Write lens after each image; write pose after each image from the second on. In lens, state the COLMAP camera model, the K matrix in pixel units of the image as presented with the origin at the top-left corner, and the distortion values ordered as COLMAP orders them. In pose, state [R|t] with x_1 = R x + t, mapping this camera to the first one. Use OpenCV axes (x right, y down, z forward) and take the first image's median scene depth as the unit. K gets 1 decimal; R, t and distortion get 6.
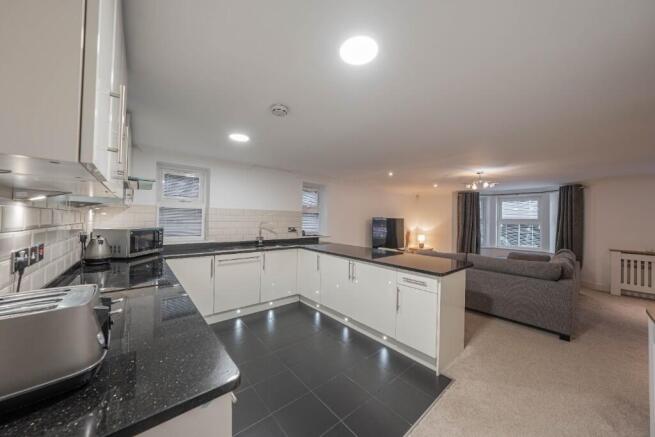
lens RADIAL K [[226.4, 0, 326.8], [0, 226.4, 215.1], [0, 0, 1]] dist [-0.015960, 0.001588]
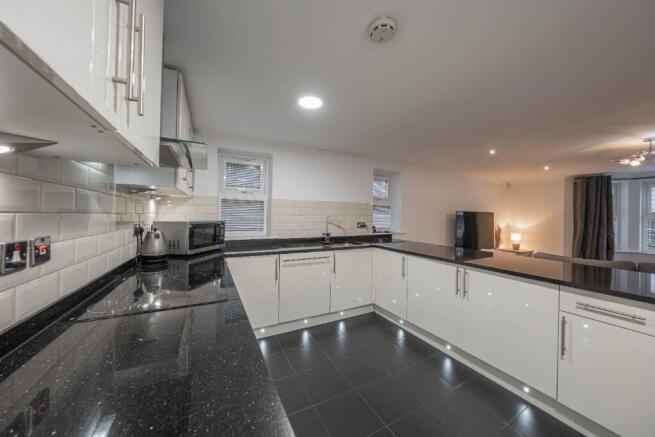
lens RADIAL K [[226.4, 0, 327.7], [0, 226.4, 214.9], [0, 0, 1]] dist [-0.015960, 0.001588]
pose [[0.976247, -0.004690, -0.216611, -0.109881], [0.007181, 0.999917, 0.010714, 0.019878], [0.216543, -0.012015, 0.976199, 0.173435]]
